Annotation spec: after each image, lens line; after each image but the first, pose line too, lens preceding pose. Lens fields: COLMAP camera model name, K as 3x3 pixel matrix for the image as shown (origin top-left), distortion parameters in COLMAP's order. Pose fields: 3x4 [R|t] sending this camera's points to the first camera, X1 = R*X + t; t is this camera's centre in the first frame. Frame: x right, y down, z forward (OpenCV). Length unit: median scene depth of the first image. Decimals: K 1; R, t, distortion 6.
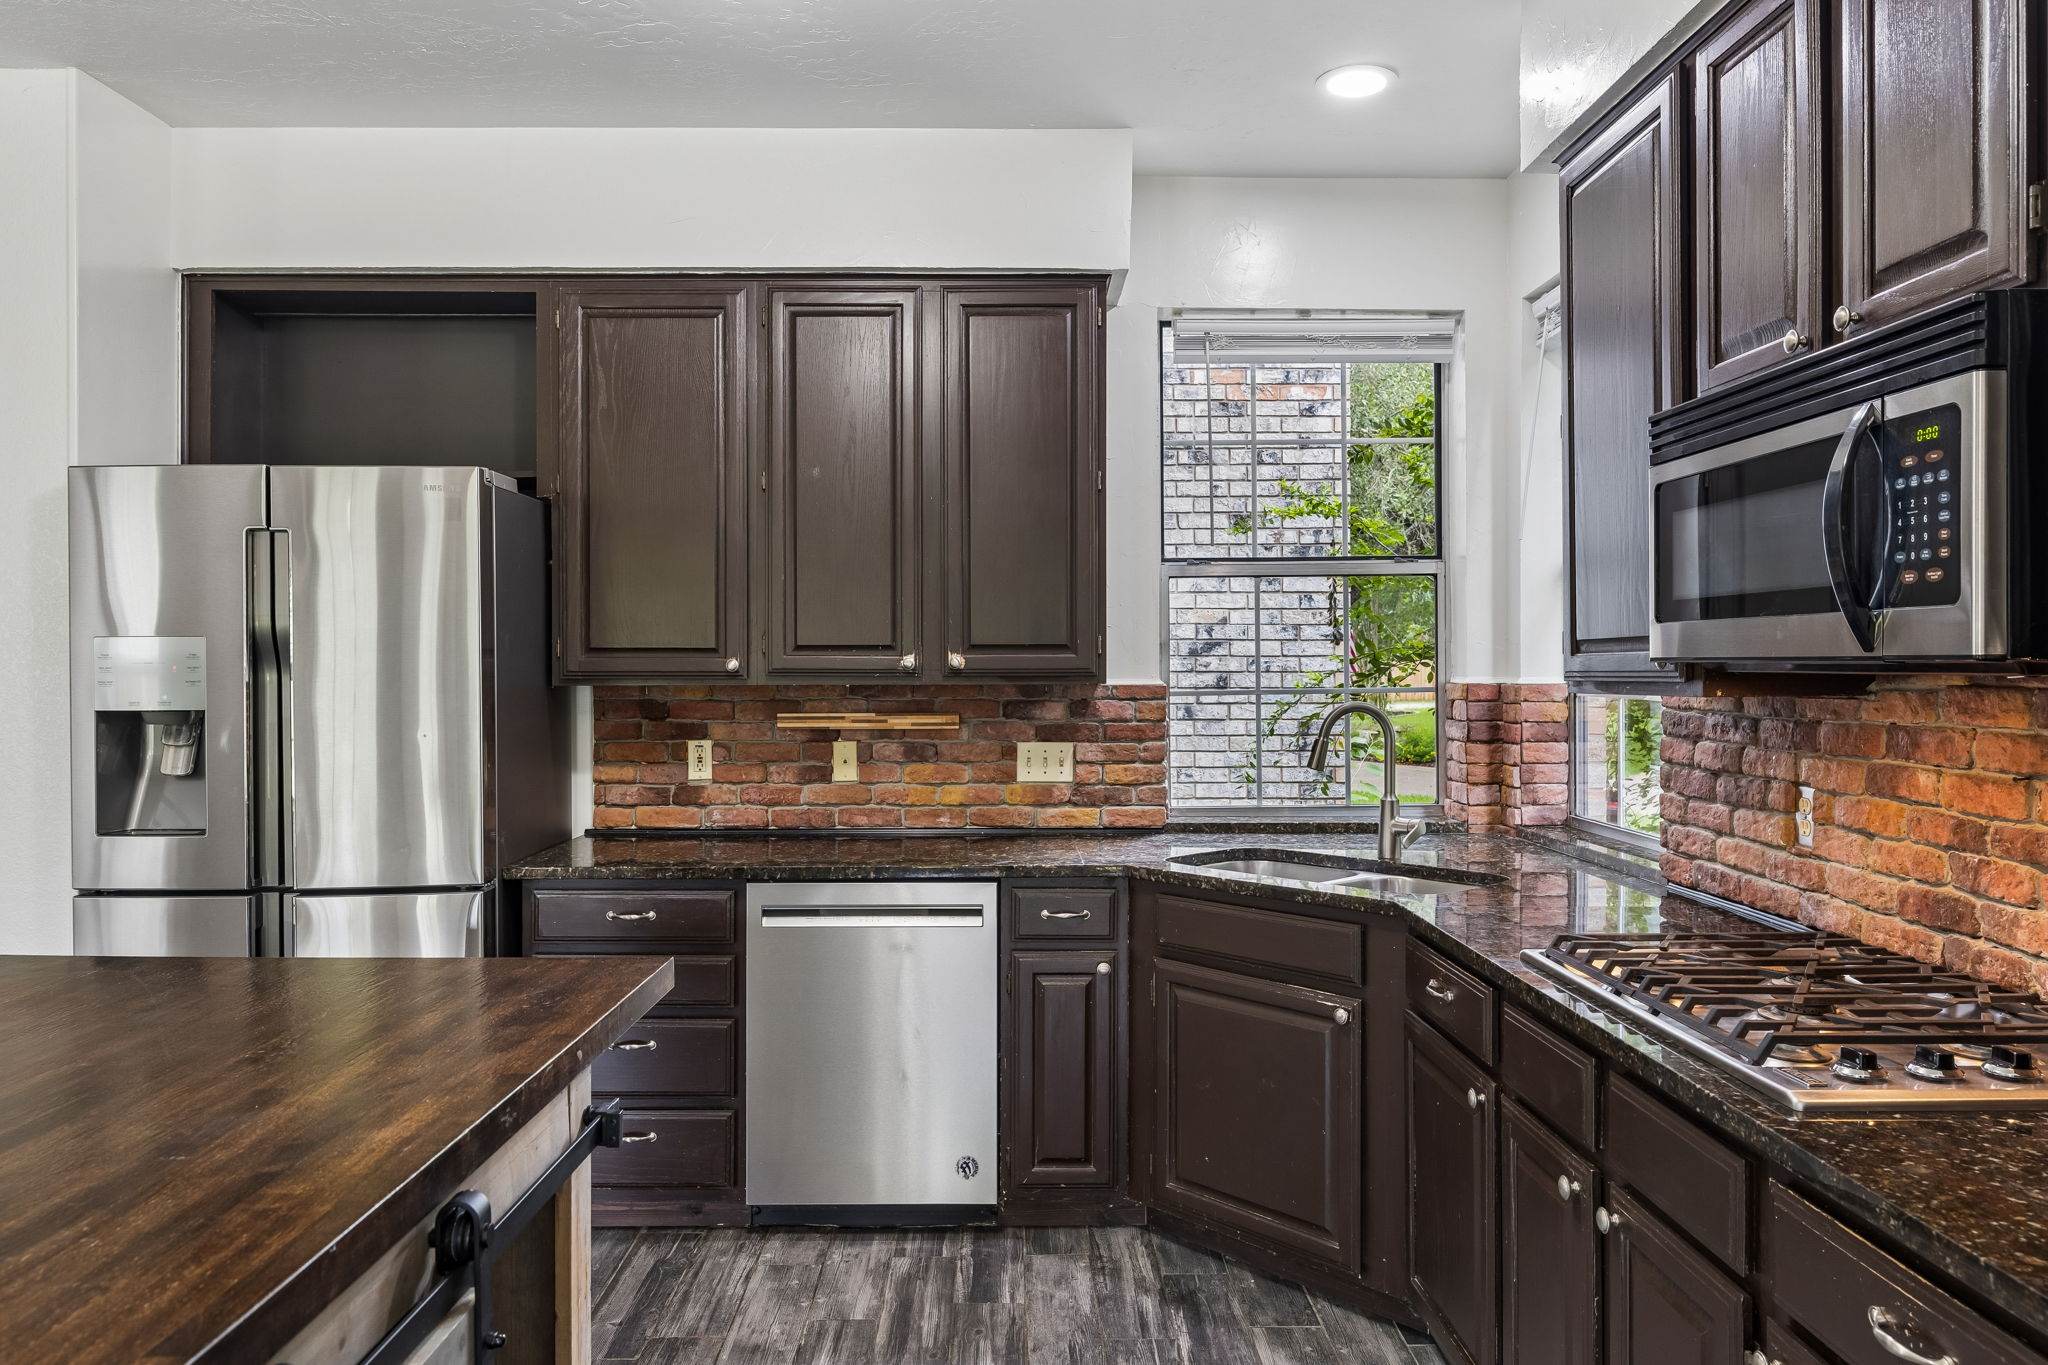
lens RADIAL K [[1376.3, 0, 1016.8], [0, 1376.3, 669.5], [0, 0, 1]] dist [0.003632, -0.001426]
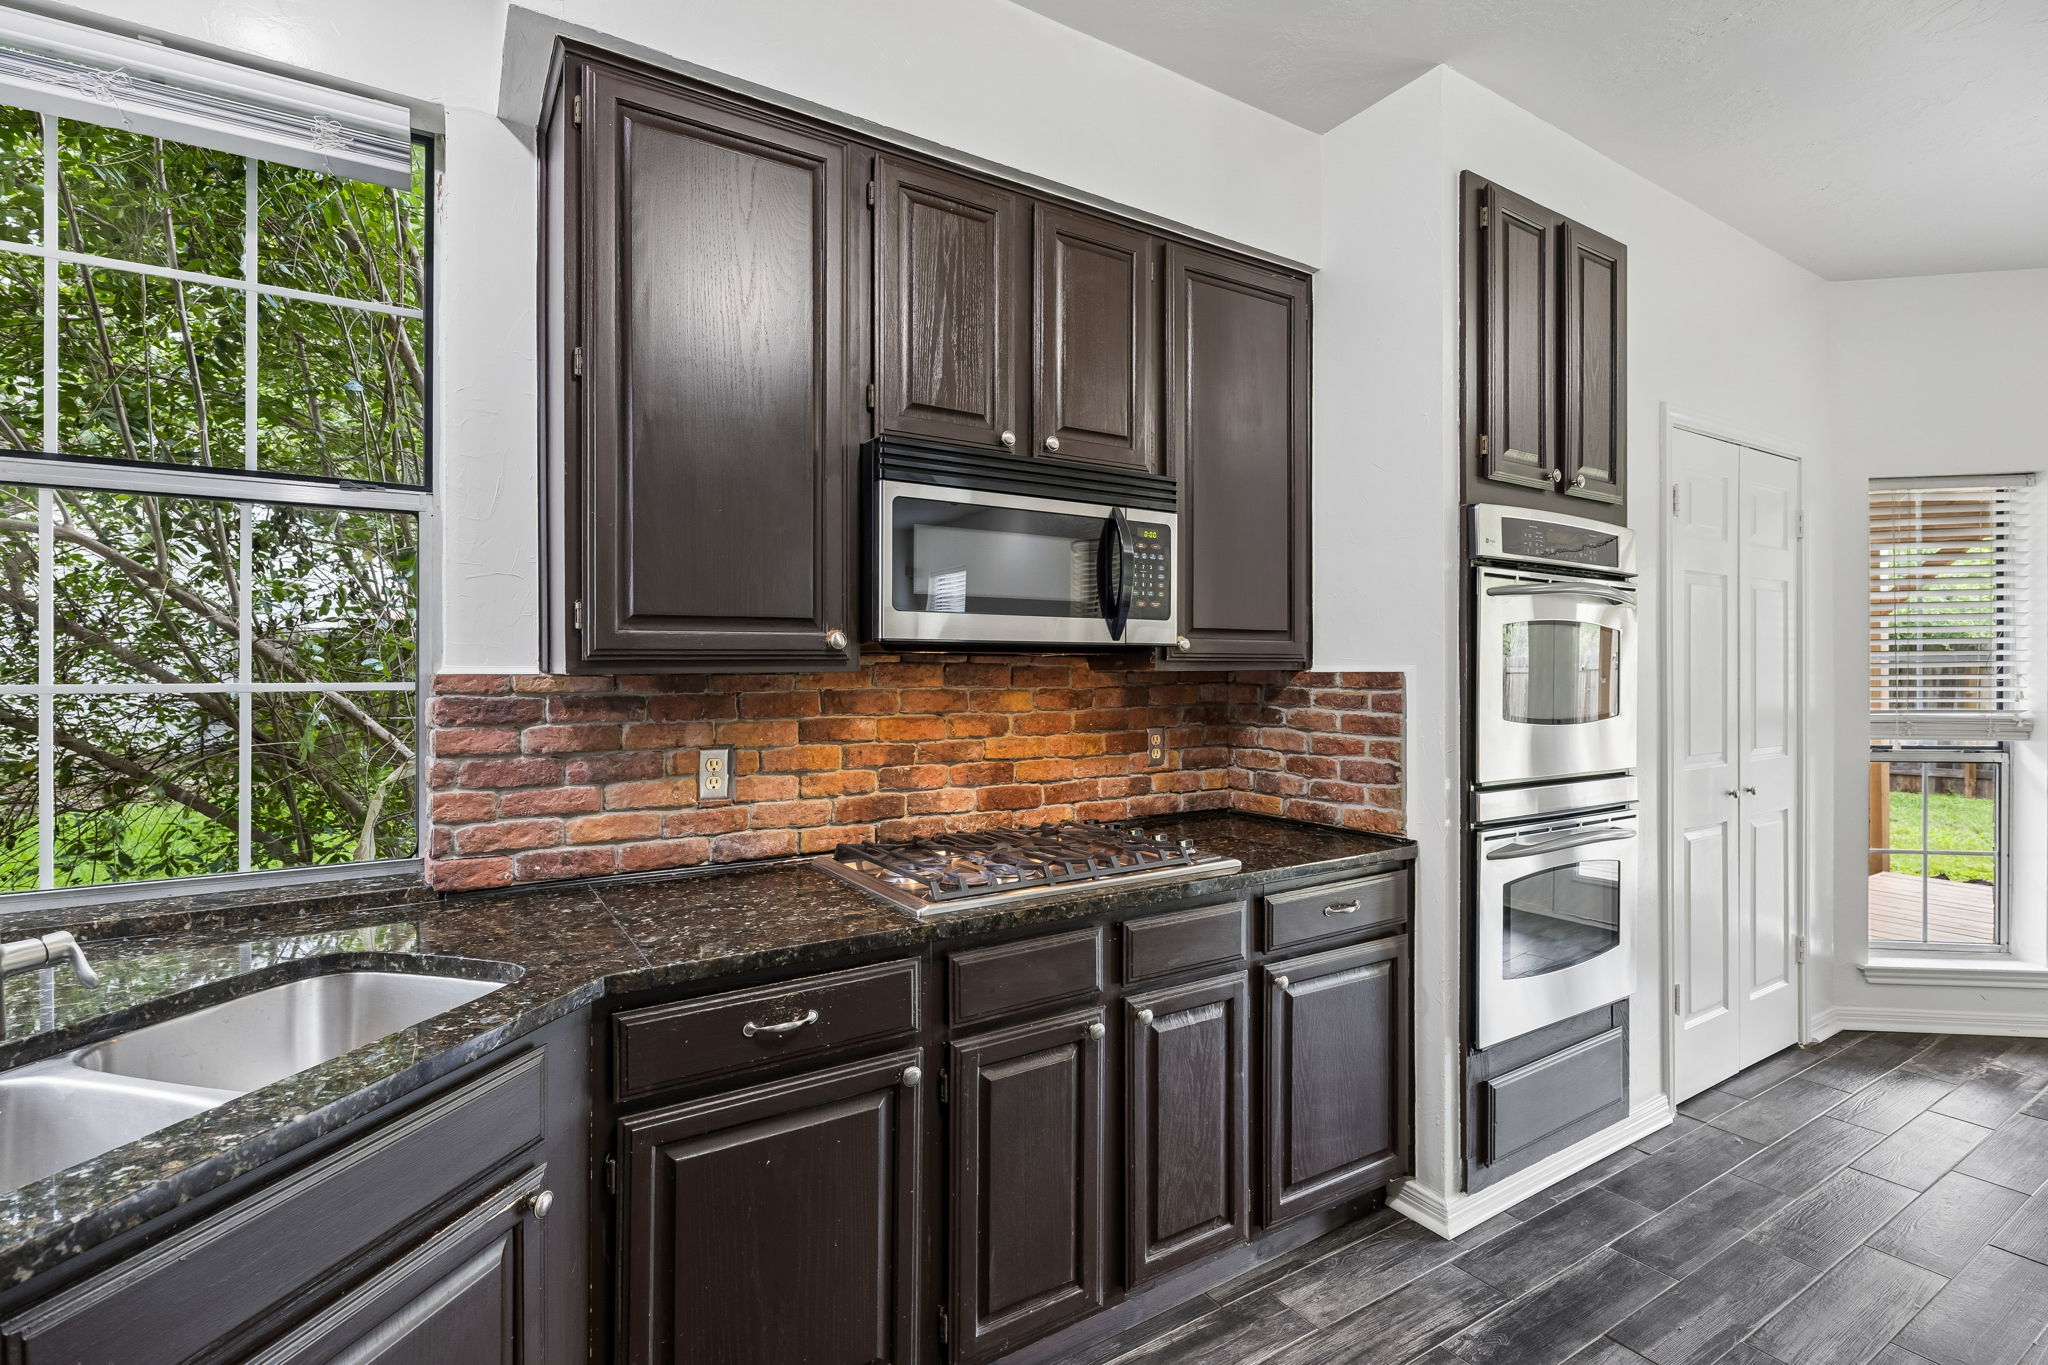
lens RADIAL K [[946.1, 0, 1022.1], [0, 946.1, 665.2], [0, 0, 1]] dist [-0.000925, -0.000146]
pose [[-0.522181, 0.008246, 0.852795, -0.188810], [0.007046, 0.999961, -0.005354, 0.012321], [-0.852805, 0.003213, -0.522219, 0.825866]]
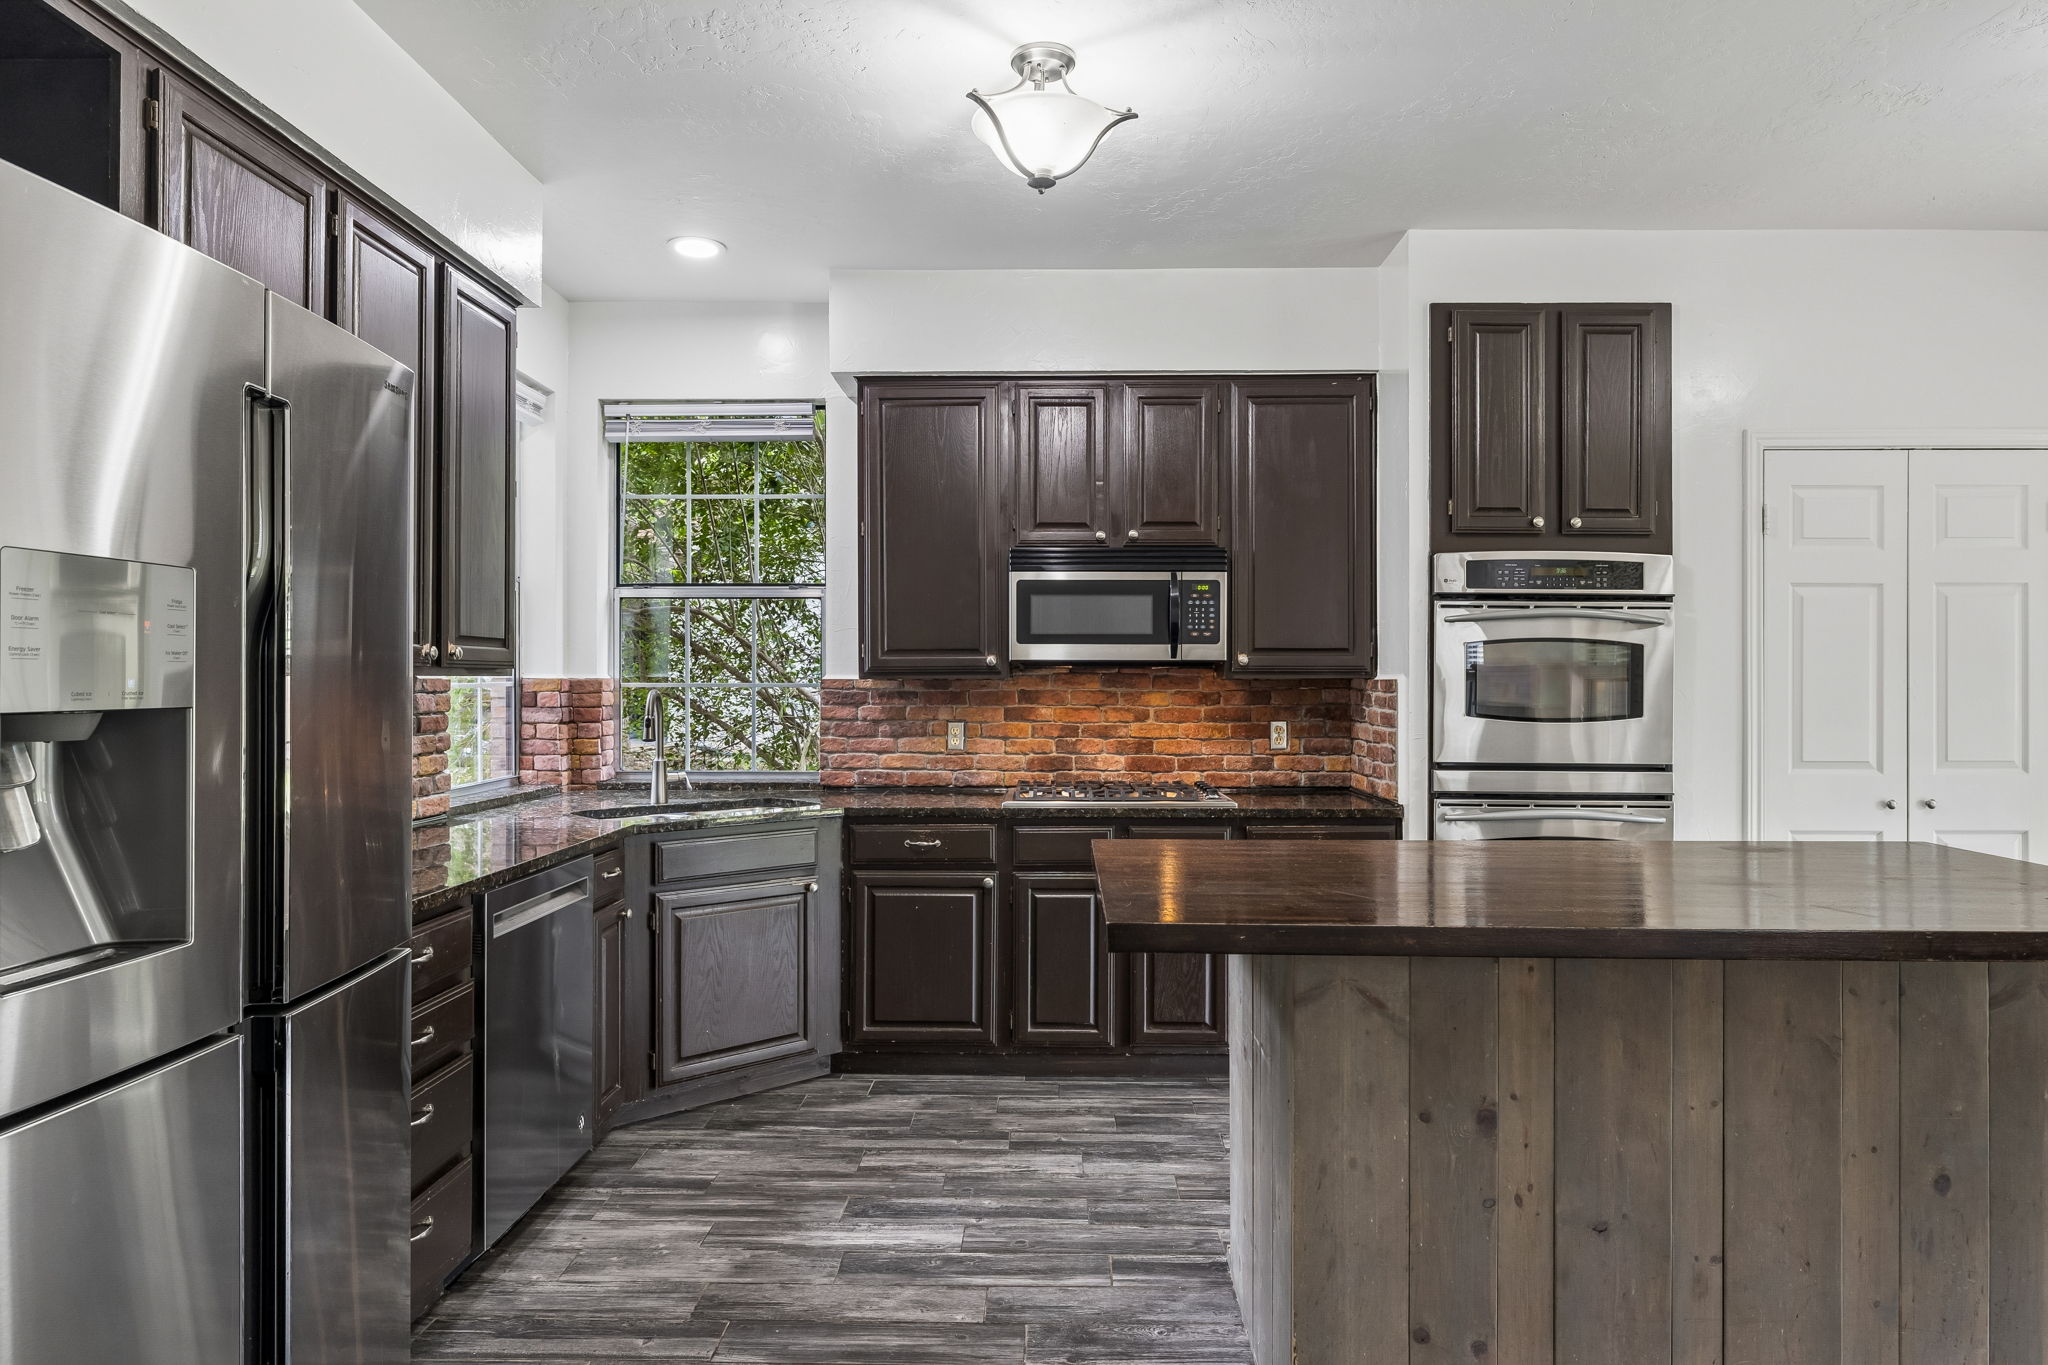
lens RADIAL K [[1232.9, 0, 1032.6], [0, 1232.9, 675.6], [0, 0, 1]] dist [-0.002758, 0.000529]
pose [[0.026277, 0.006560, 0.999633, -0.913403], [0.003347, 0.999972, -0.006650, 0.018096], [-0.999649, 0.003520, 0.026254, 0.570684]]
